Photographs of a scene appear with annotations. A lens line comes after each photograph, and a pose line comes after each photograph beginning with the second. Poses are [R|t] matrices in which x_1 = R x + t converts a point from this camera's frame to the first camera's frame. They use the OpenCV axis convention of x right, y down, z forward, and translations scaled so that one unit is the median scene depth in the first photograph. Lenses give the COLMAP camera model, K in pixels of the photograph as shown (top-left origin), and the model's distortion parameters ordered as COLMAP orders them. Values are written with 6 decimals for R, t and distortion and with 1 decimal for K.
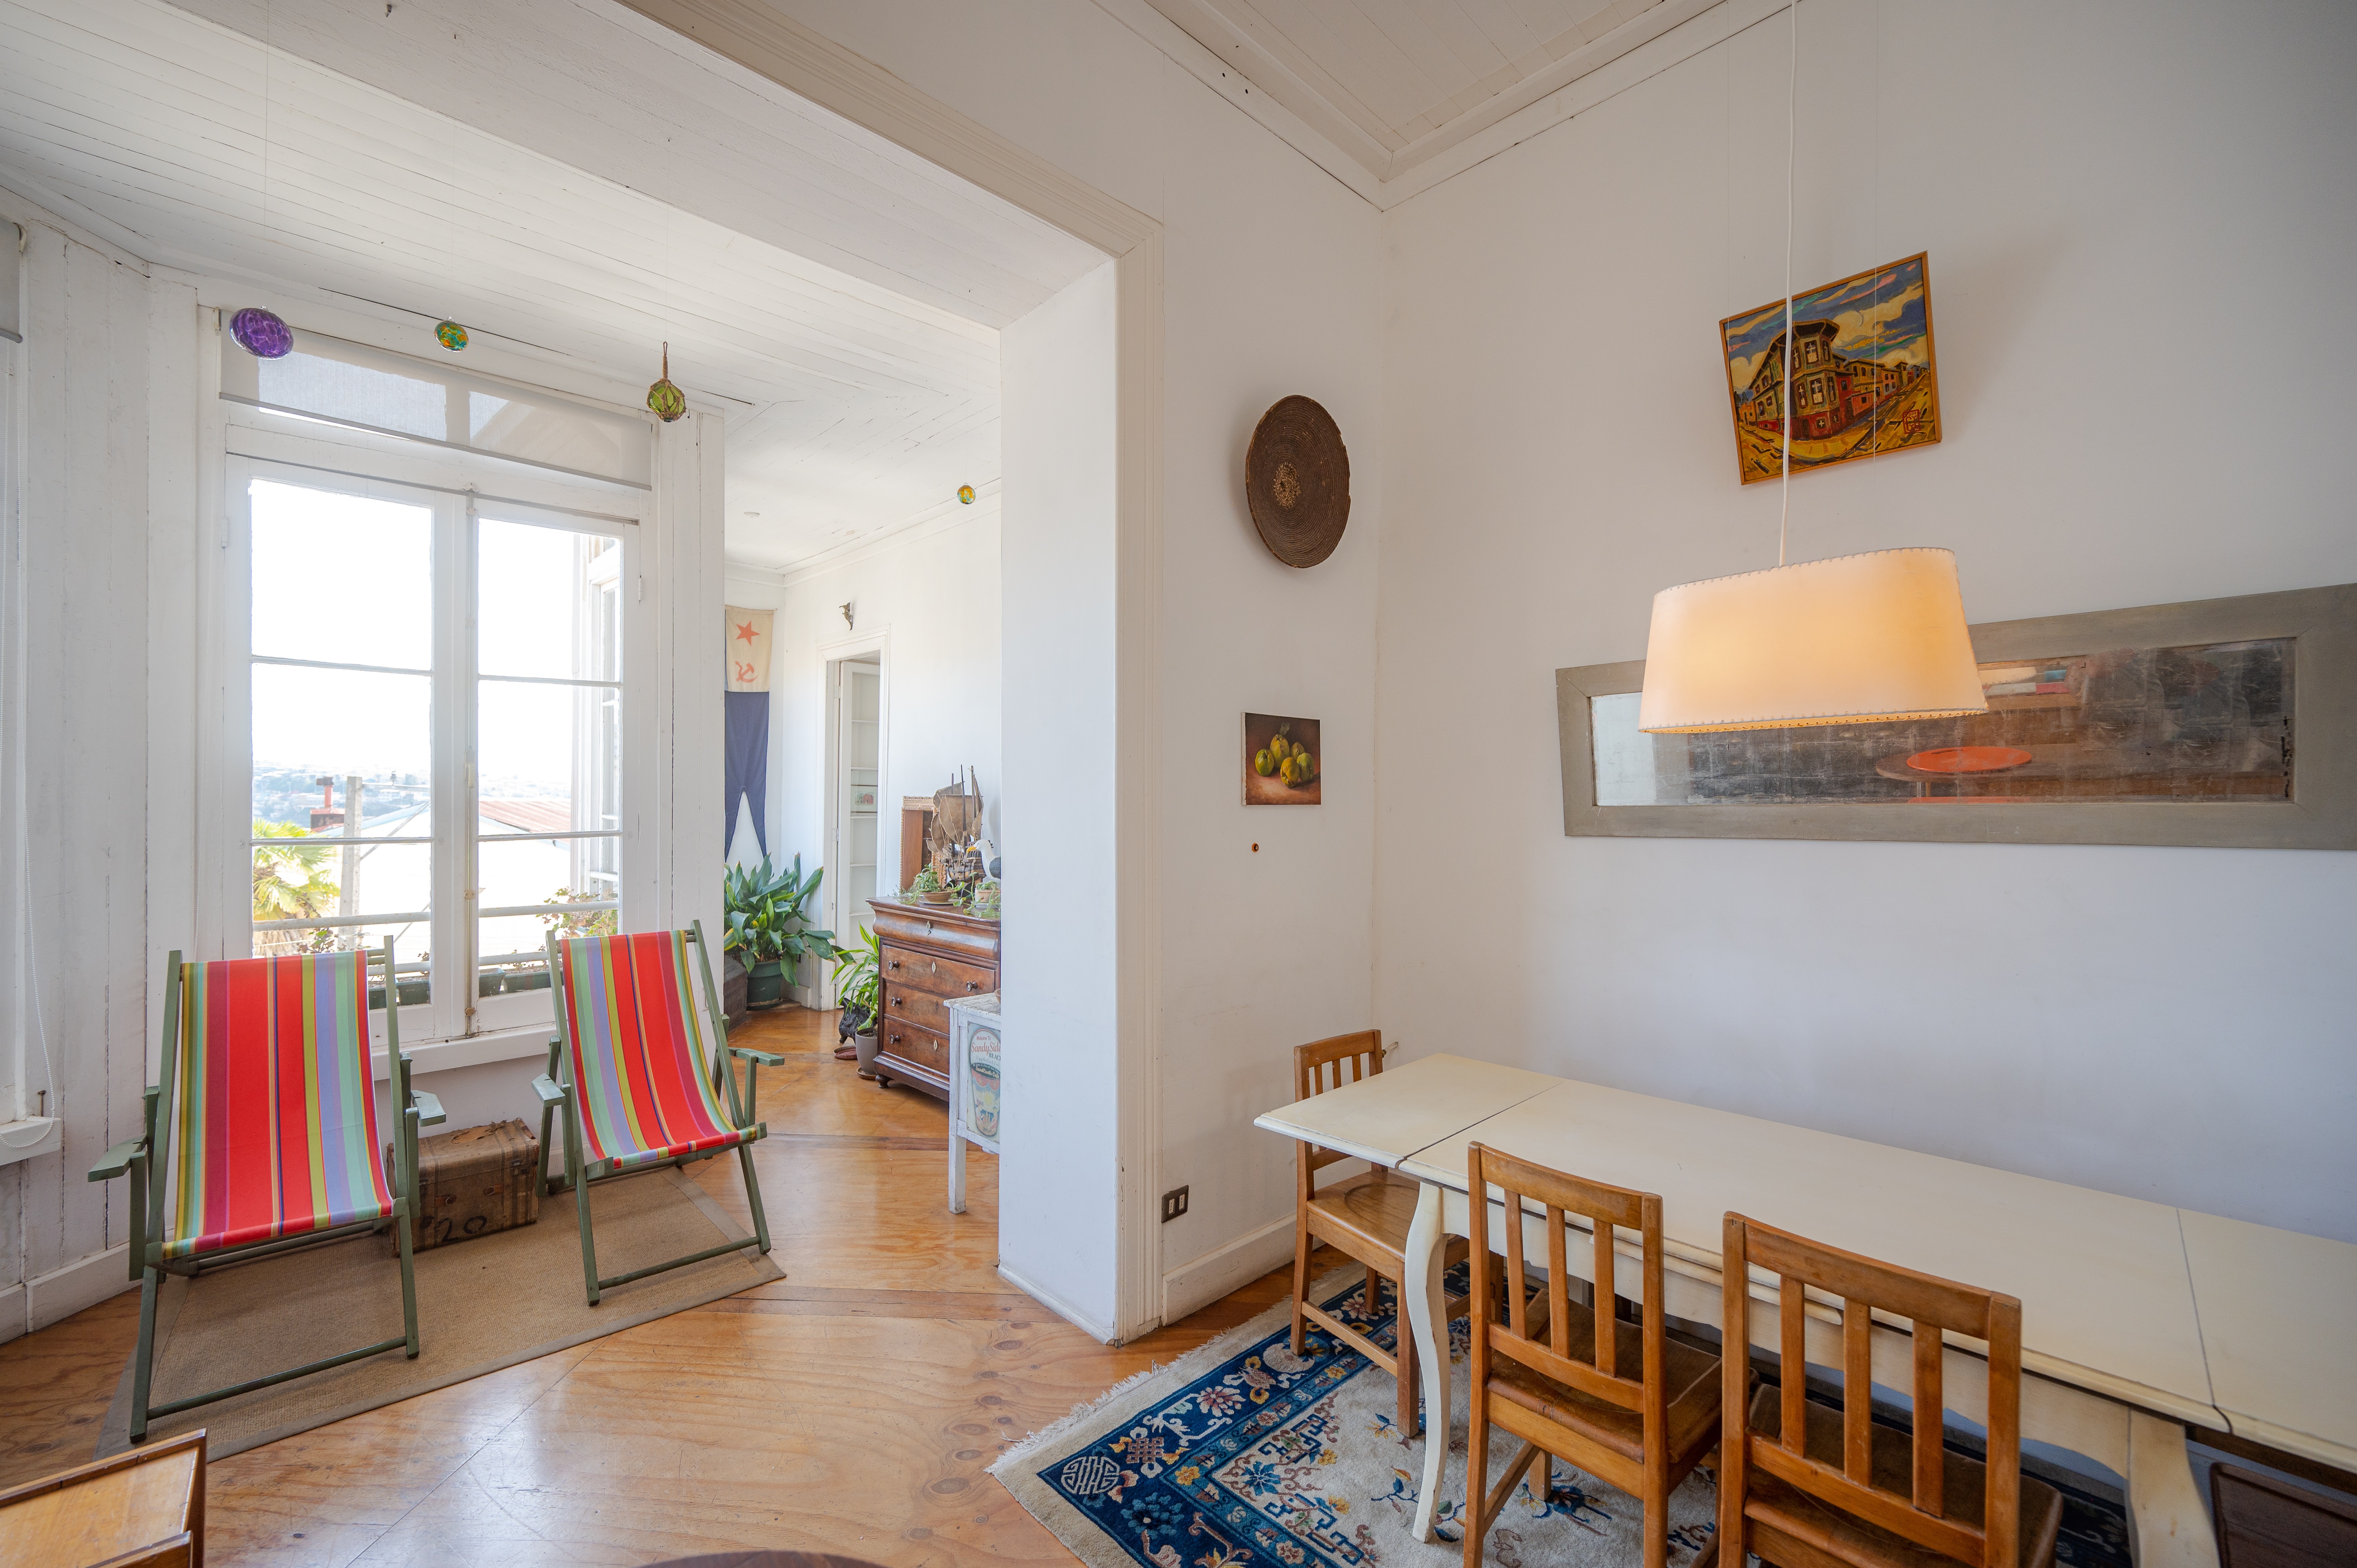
lens RADIAL K [[957.4, 0, 1169.1], [0, 957.4, 798.8], [0, 0, 1]] dist [-0.003059, 0.000267]
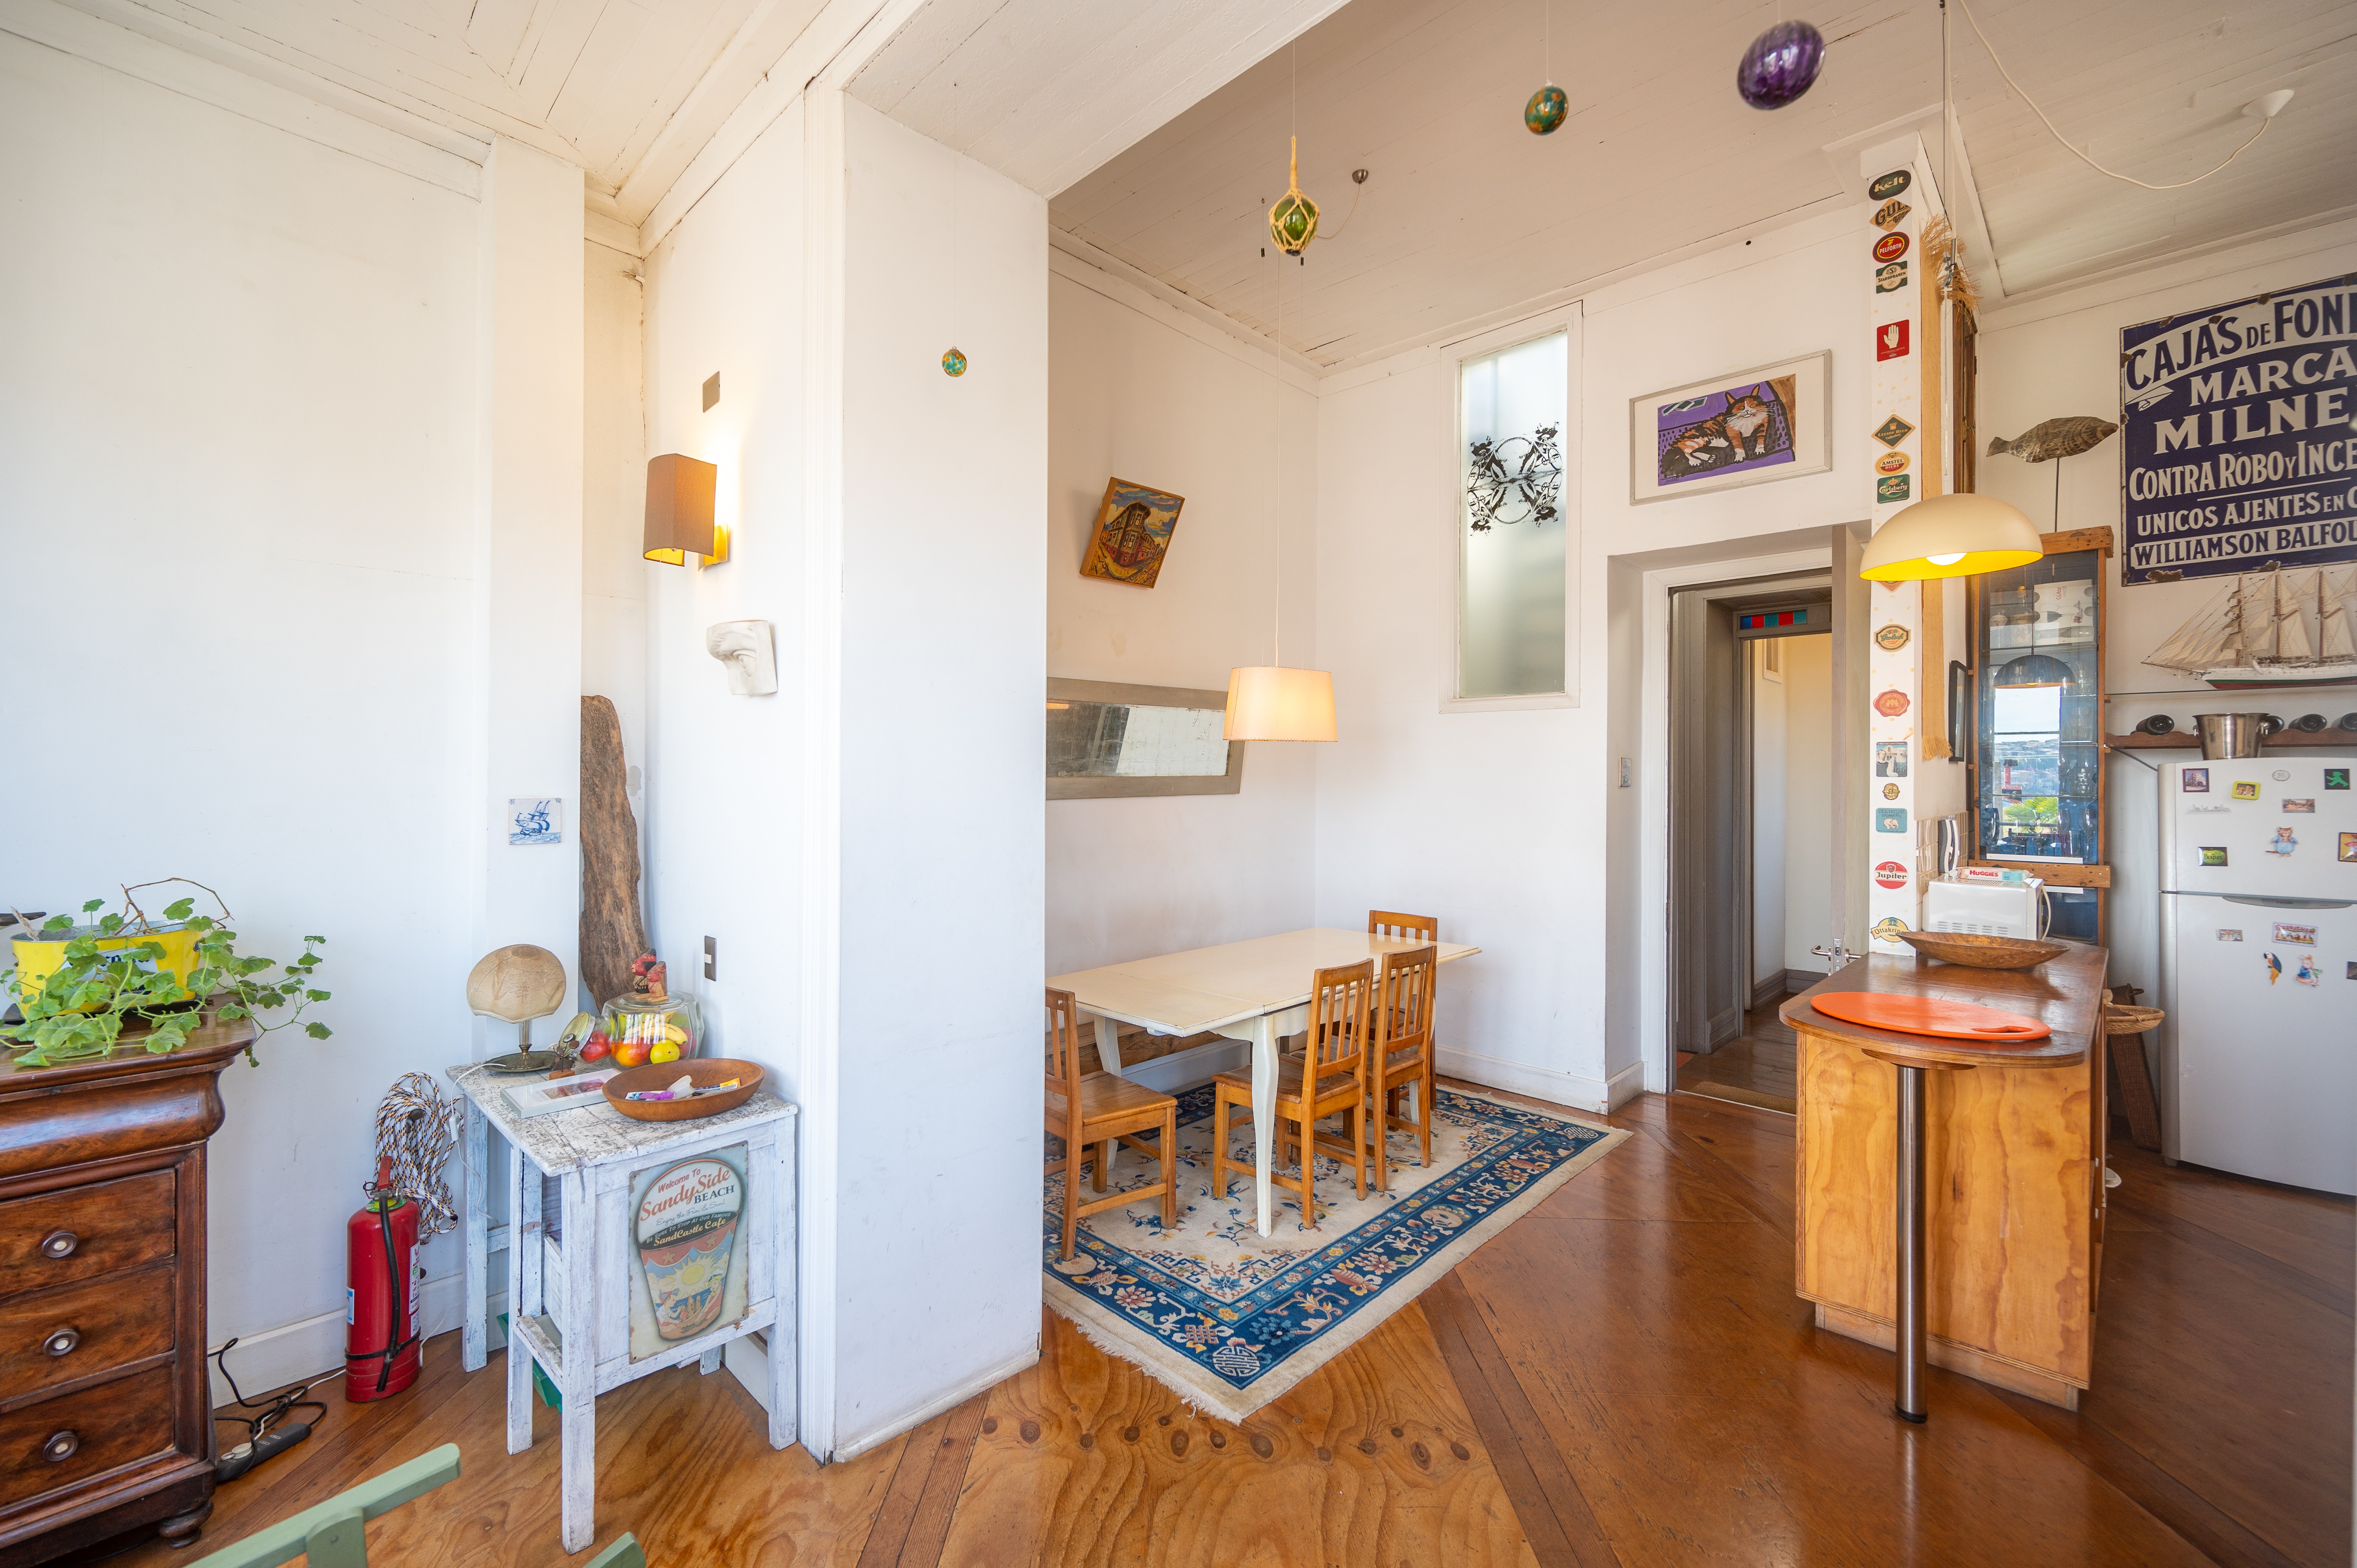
lens RADIAL K [[957.4, 0, 1156.4], [0, 957.4, 773.1], [0, 0, 1]] dist [-0.003059, 0.000267]
pose [[-0.012495, -0.004629, 0.999911, -1.105933], [-0.004085, 0.999981, 0.004578, -0.008988], [-0.999914, -0.004027, -0.012514, 0.996340]]
